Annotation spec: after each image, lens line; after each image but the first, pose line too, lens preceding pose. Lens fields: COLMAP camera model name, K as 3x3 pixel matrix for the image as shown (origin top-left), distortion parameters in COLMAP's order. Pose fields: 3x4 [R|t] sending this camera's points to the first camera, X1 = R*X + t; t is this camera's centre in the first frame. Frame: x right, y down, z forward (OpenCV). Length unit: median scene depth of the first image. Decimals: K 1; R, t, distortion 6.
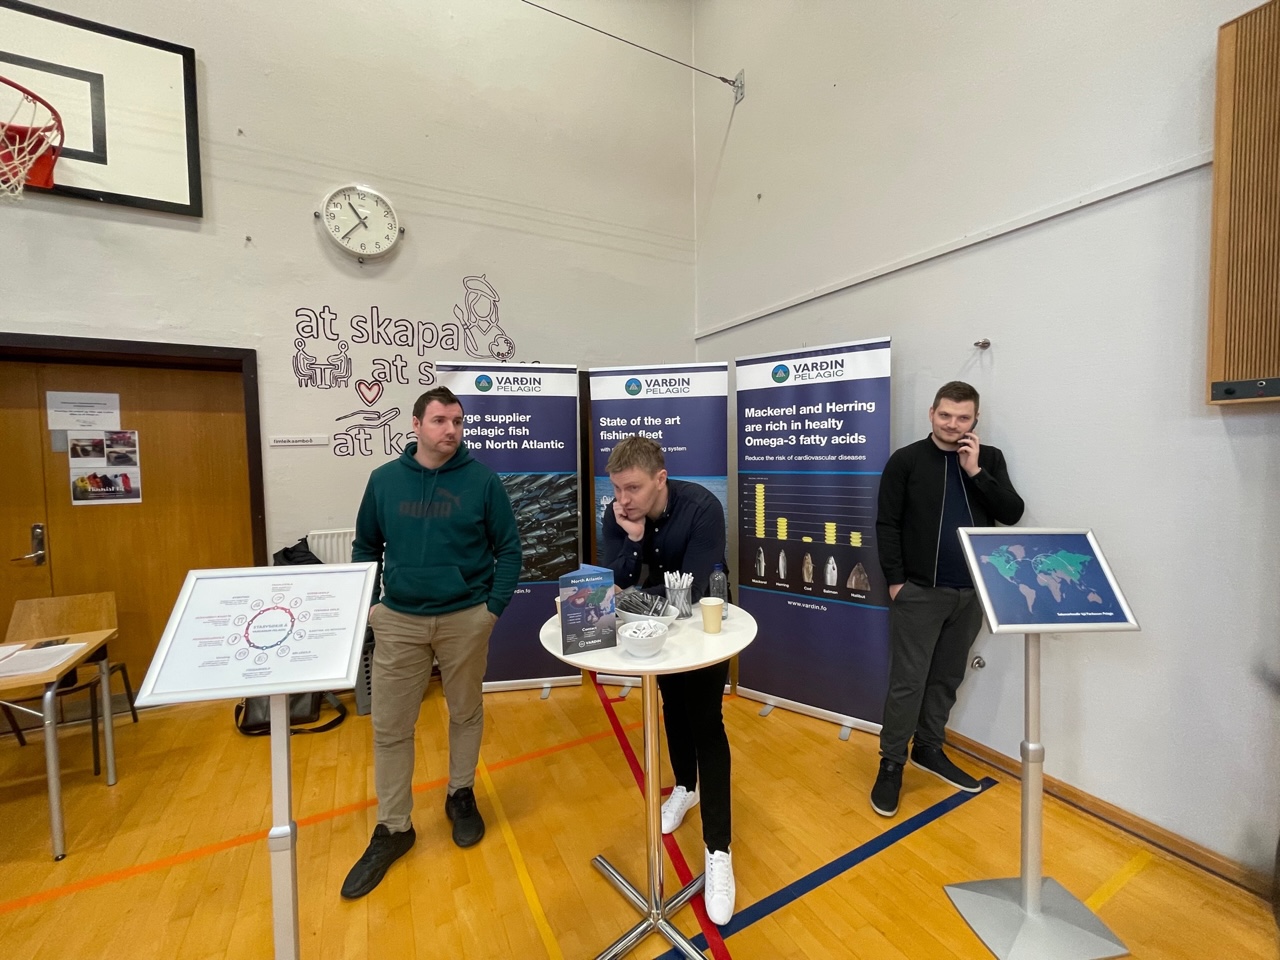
lens RADIAL K [[526.7, 0, 639.5], [0, 526.7, 481.7], [0, 0, 1]] dist [0.002745, -0.001261]
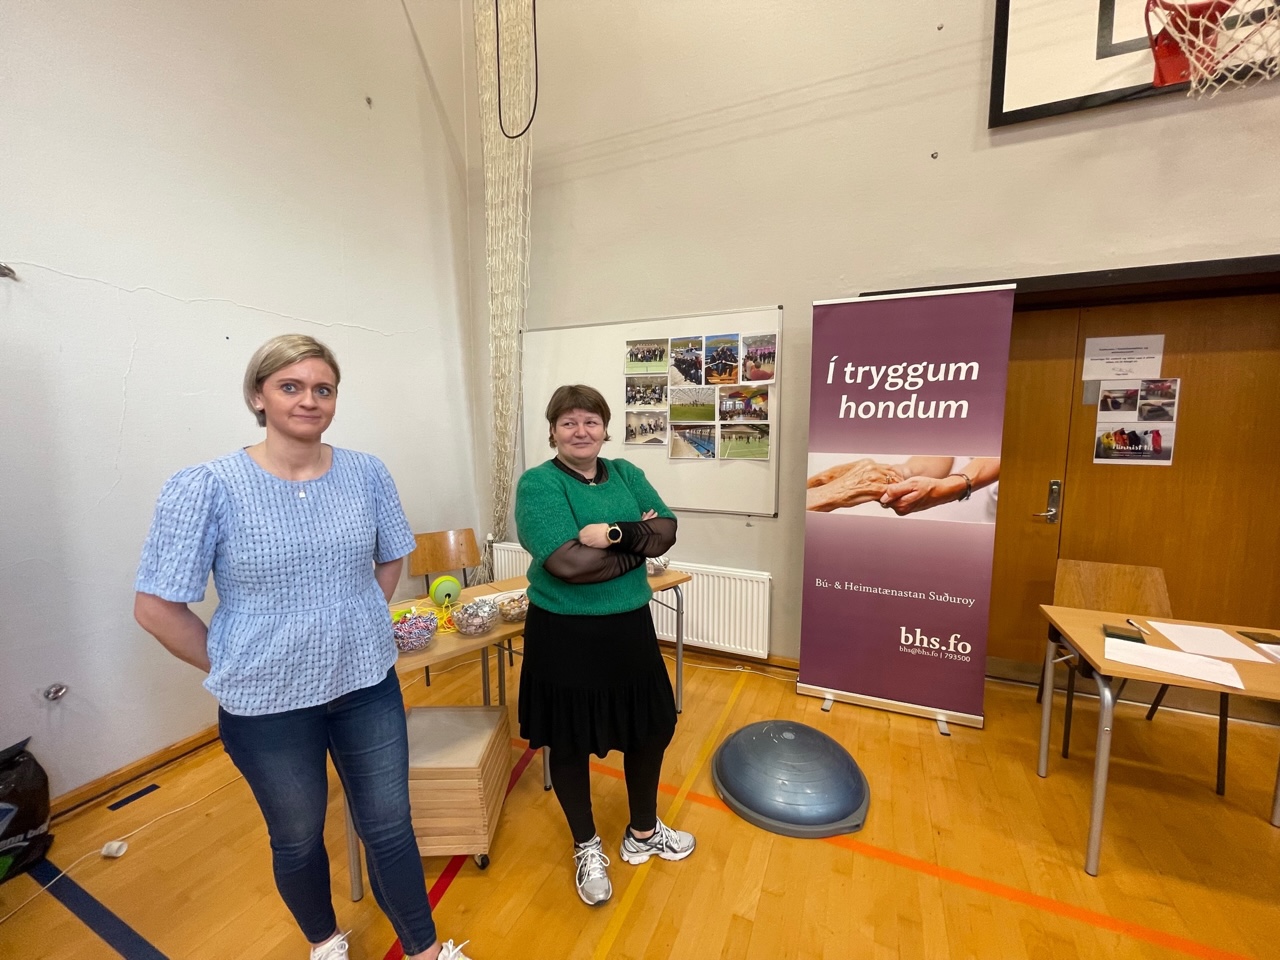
lens RADIAL K [[526.7, 0, 638.7], [0, 526.7, 478.0], [0, 0, 1]] dist [0.002745, -0.001261]
pose [[0.612428, 0.104344, -0.783610, -0.823659], [-0.044499, 0.994229, 0.097611, 0.015652], [0.789273, -0.024910, 0.613537, -0.182959]]
